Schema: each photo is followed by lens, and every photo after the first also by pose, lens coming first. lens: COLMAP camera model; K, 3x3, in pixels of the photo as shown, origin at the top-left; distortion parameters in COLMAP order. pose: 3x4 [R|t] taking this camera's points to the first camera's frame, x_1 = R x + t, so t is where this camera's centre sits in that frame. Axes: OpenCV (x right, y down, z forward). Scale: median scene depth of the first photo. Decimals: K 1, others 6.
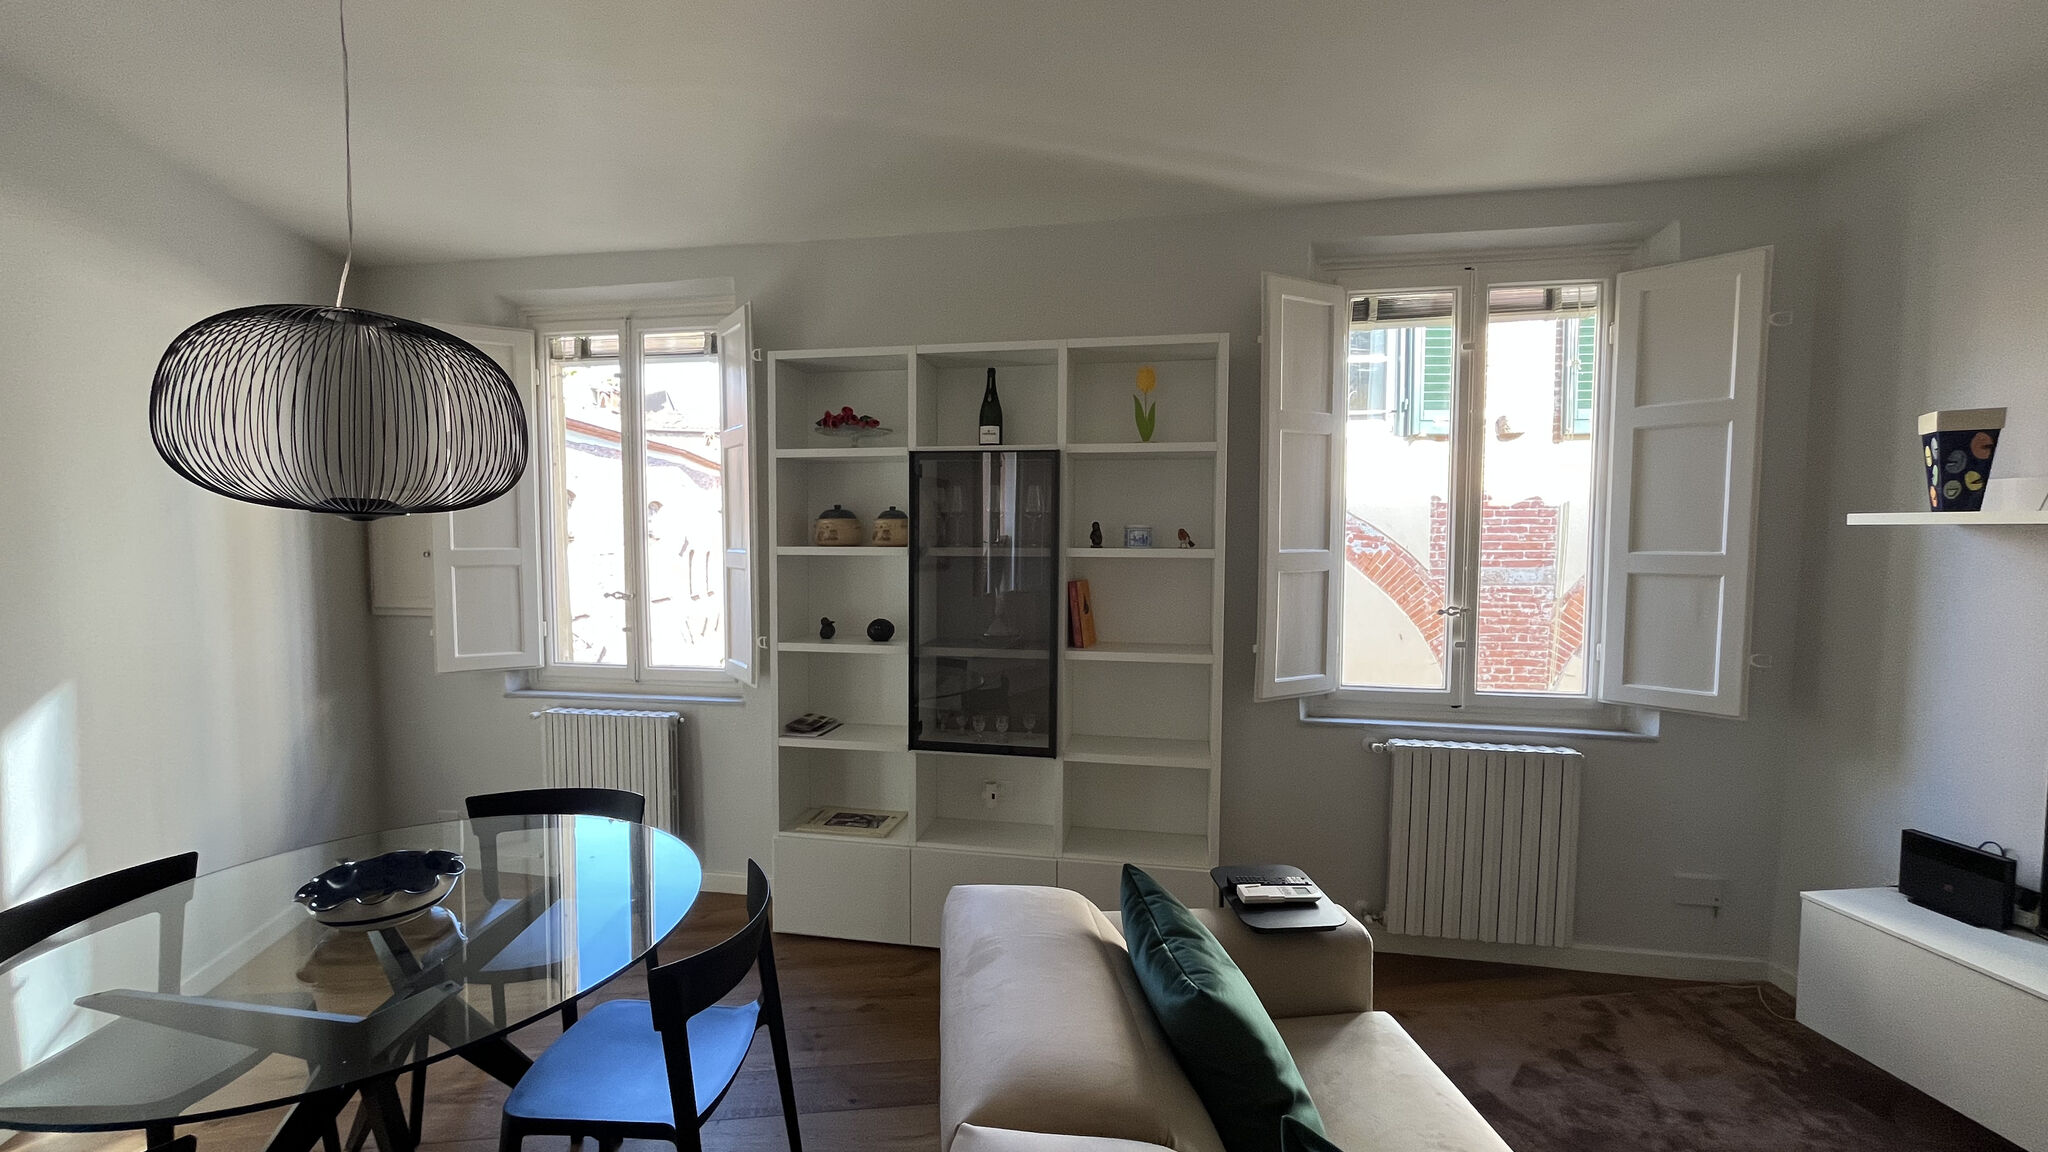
lens RADIAL K [[827.4, 0, 1019.0], [0, 827.4, 576.1], [0, 0, 1]] dist [-0.003496, 0.000276]
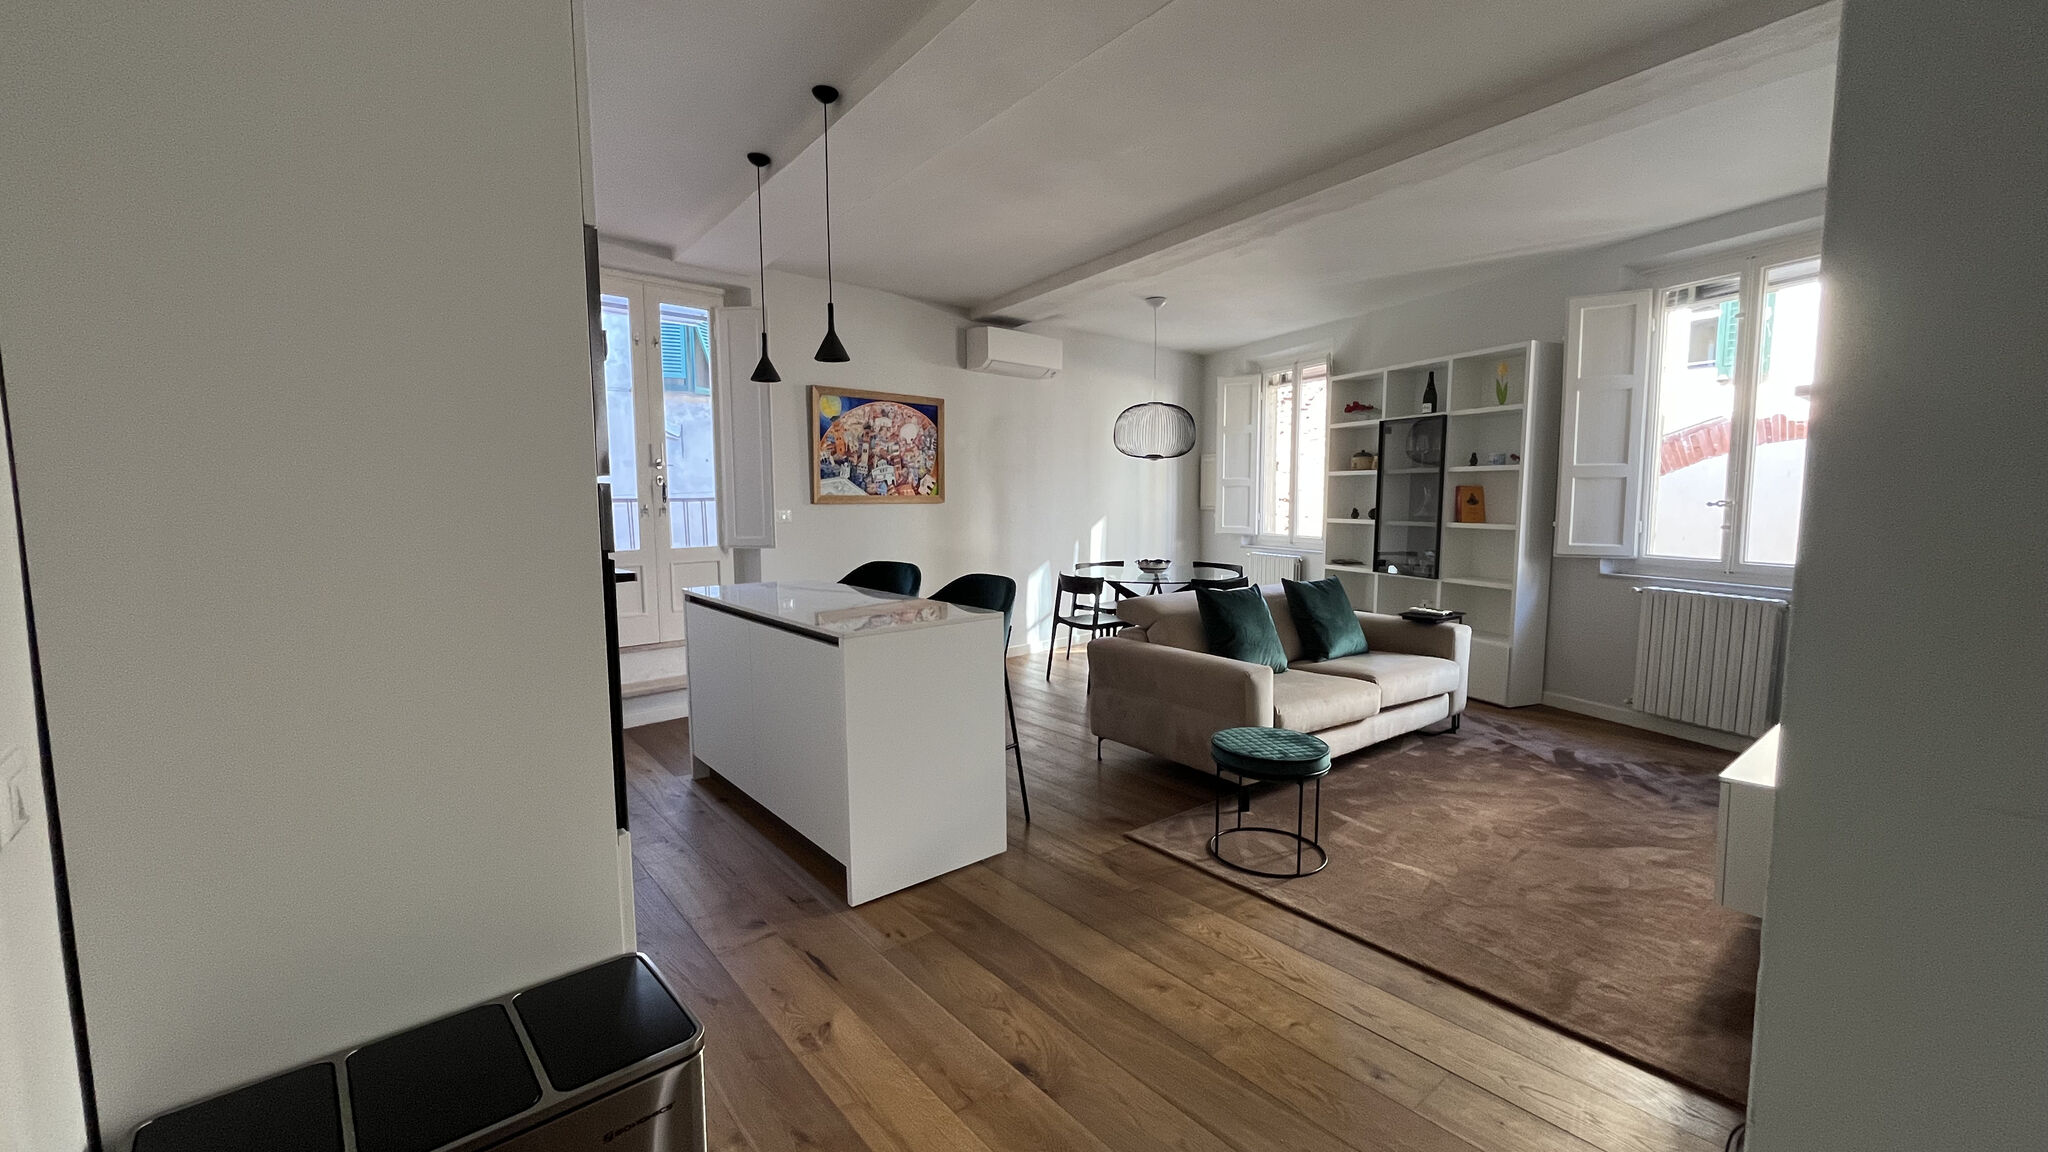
lens RADIAL K [[827.4, 0, 1019.0], [0, 827.4, 576.1], [0, 0, 1]] dist [-0.003496, 0.000276]
pose [[0.529682, 0.074852, -0.844887, 1.068847], [-0.025708, 0.997058, 0.072217, 0.093999], [0.847807, -0.016531, 0.530048, -0.761741]]
